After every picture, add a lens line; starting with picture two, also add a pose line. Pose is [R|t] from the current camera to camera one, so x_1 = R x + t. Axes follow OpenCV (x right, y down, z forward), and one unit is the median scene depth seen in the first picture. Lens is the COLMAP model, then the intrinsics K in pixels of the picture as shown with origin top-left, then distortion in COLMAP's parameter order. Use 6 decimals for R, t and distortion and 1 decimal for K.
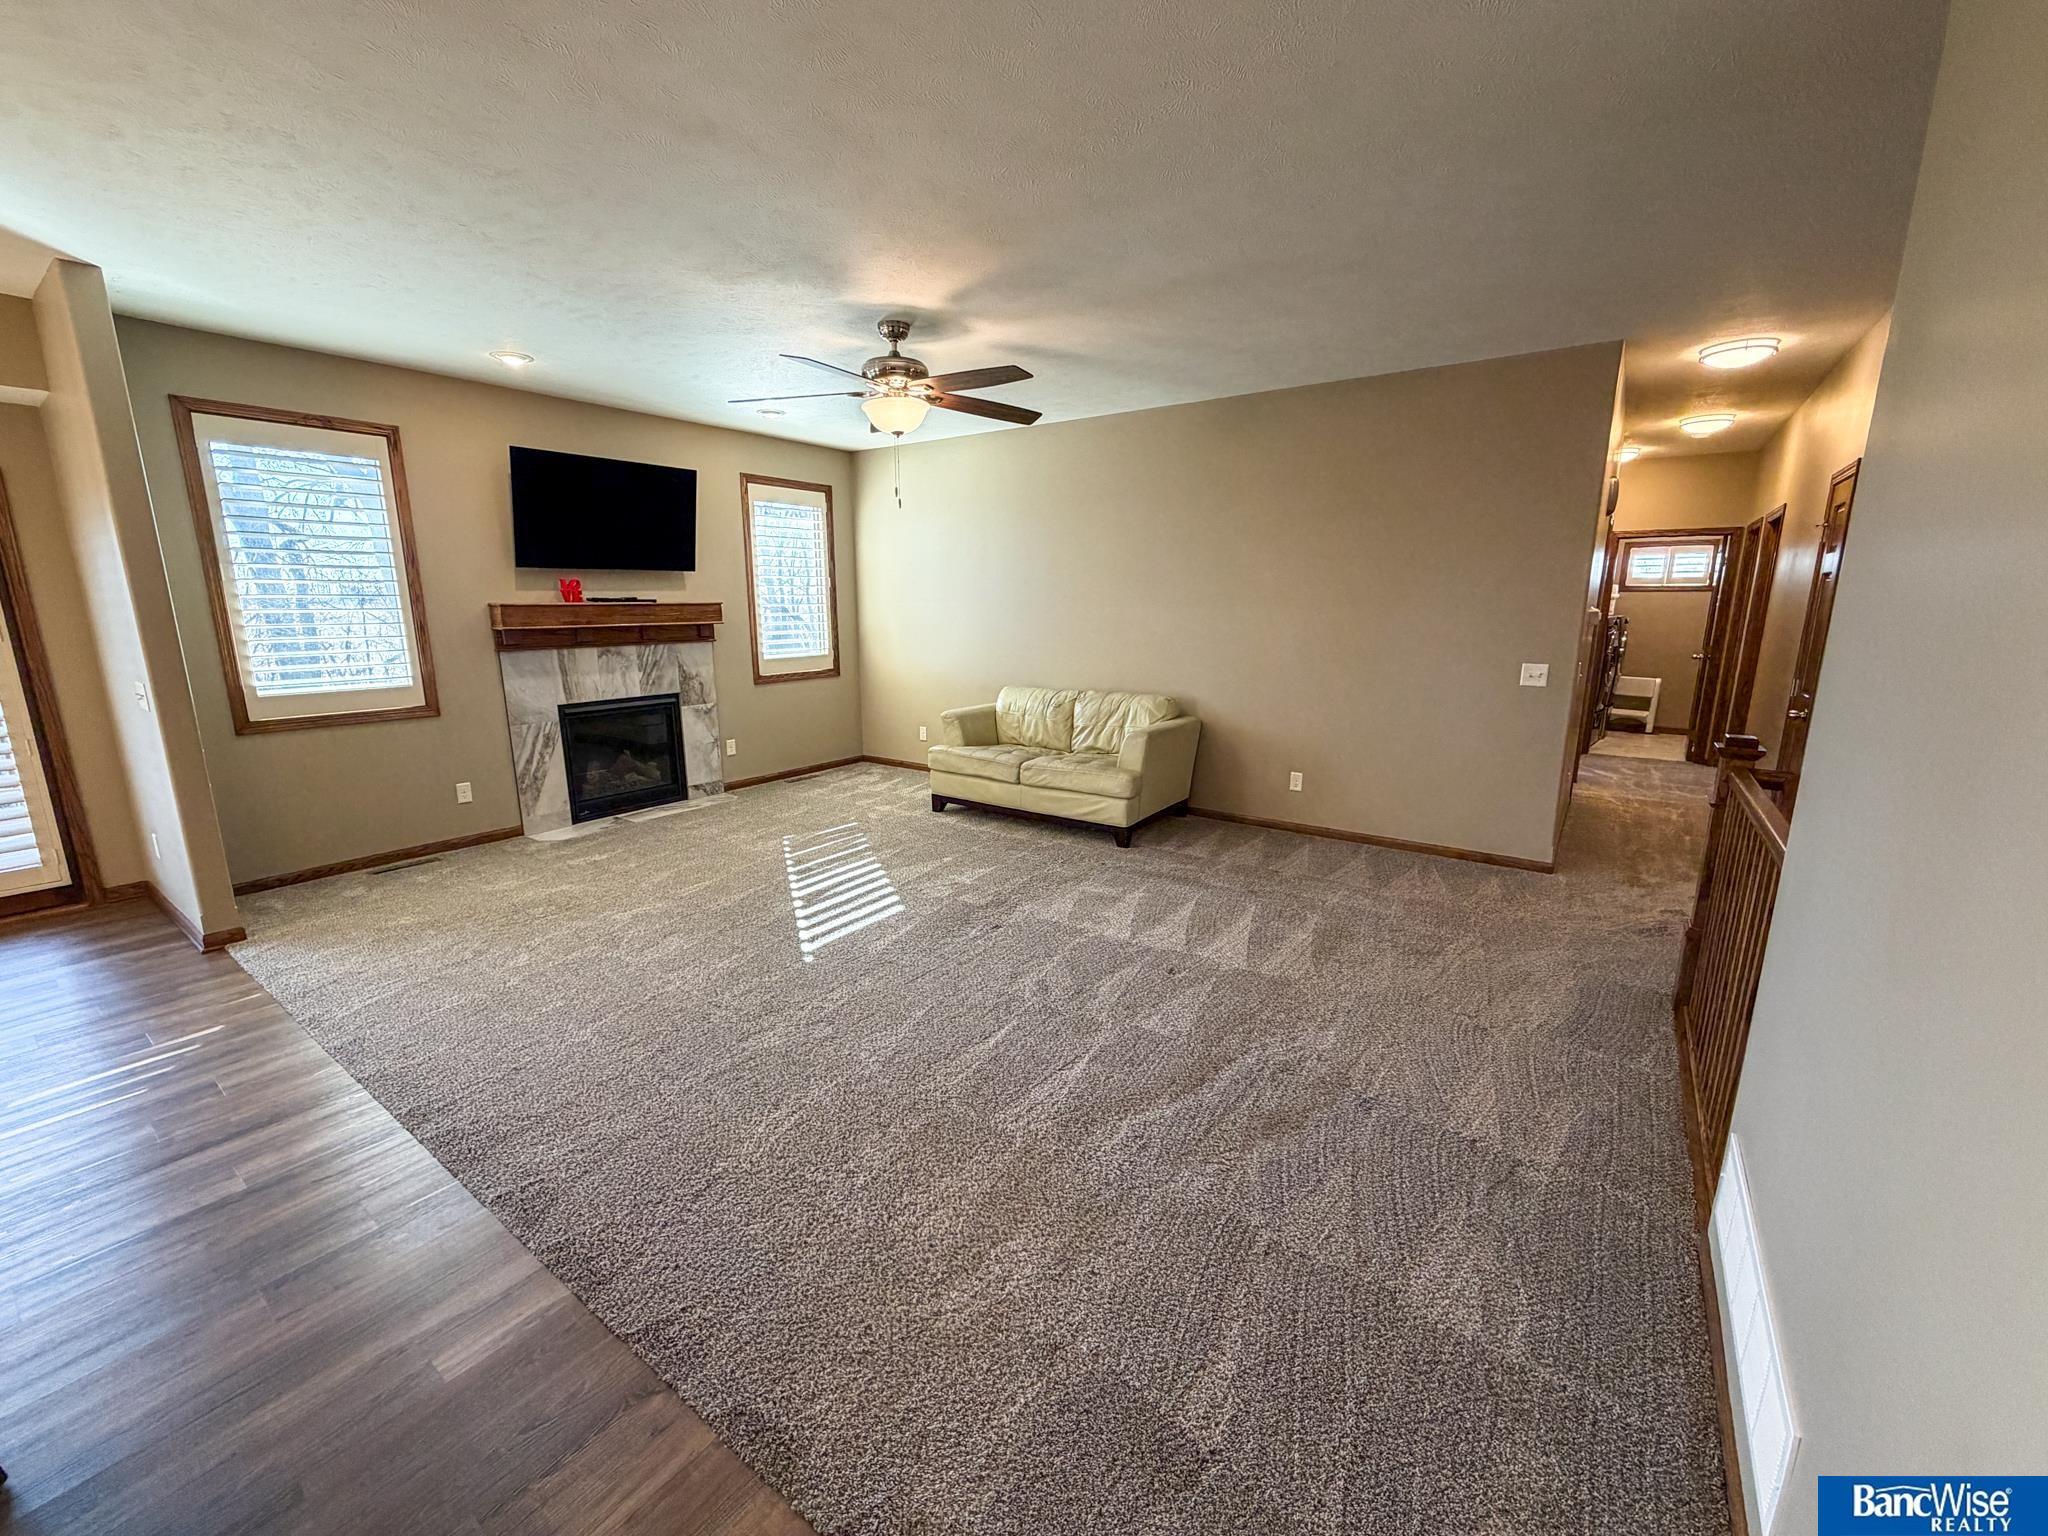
lens RADIAL K [[827.1, 0, 1015.9], [0, 827.1, 771.6], [0, 0, 1]] dist [-0.000773, -0.000014]
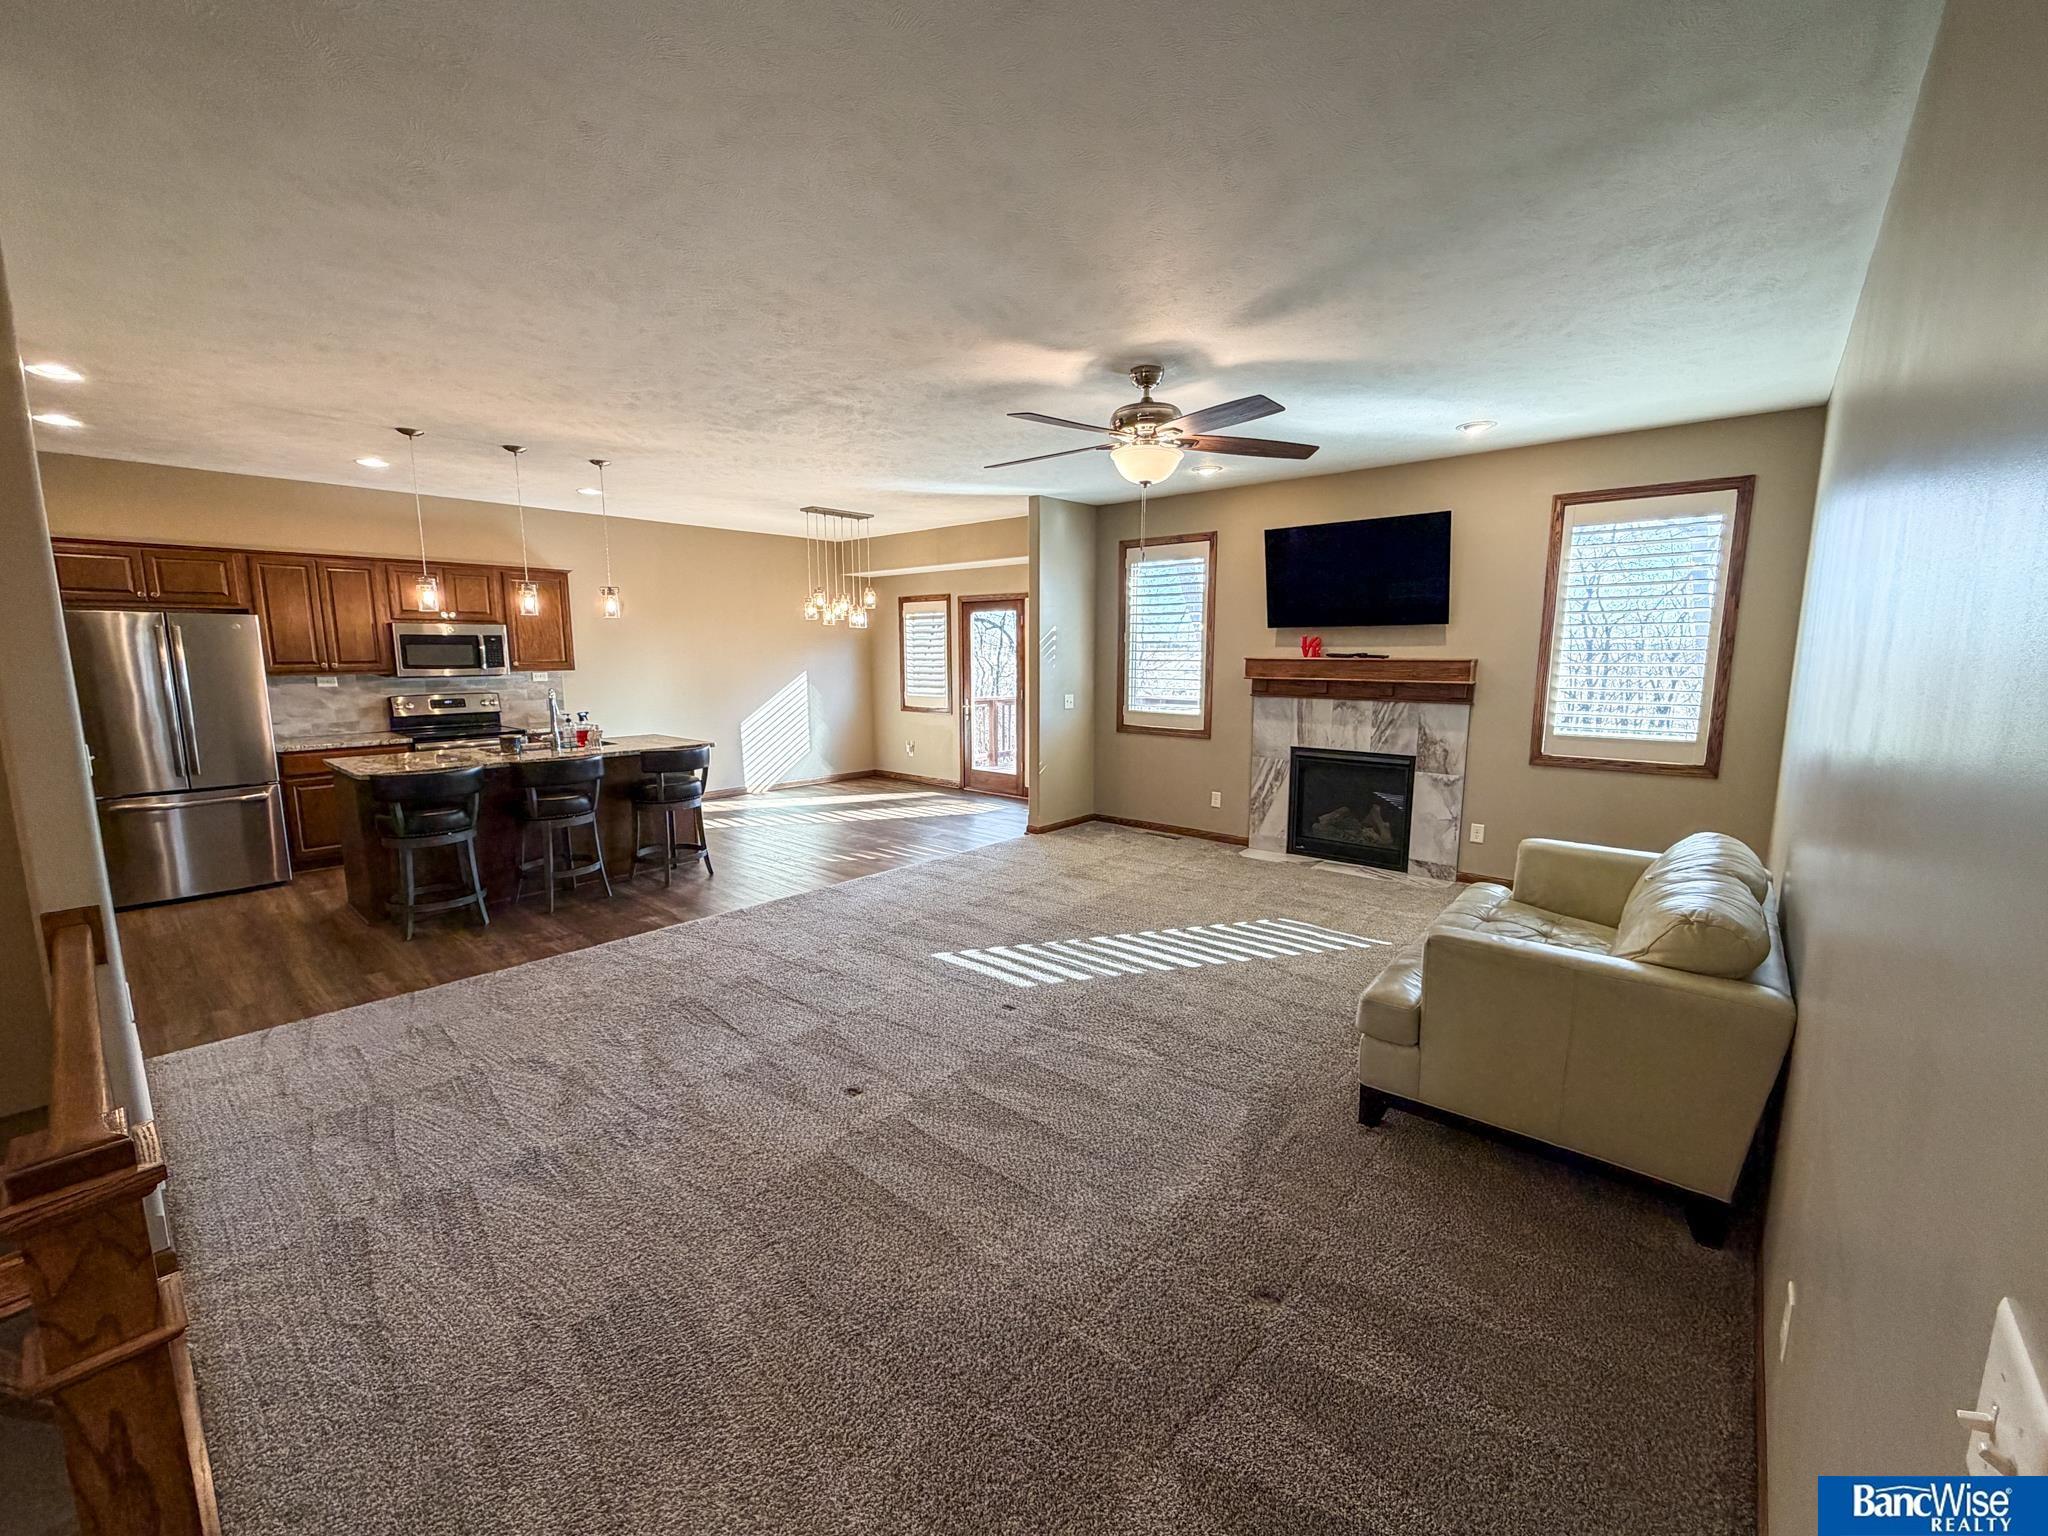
lens RADIAL K [[827.1, 0, 1015.9], [0, 827.1, 771.6], [0, 0, 1]] dist [-0.000773, -0.000014]
pose [[-0.092811, 0.148653, -0.984525, 0.584587], [-0.203636, 0.965058, 0.164910, -0.152501], [0.974638, 0.215790, -0.059297, 0.684957]]
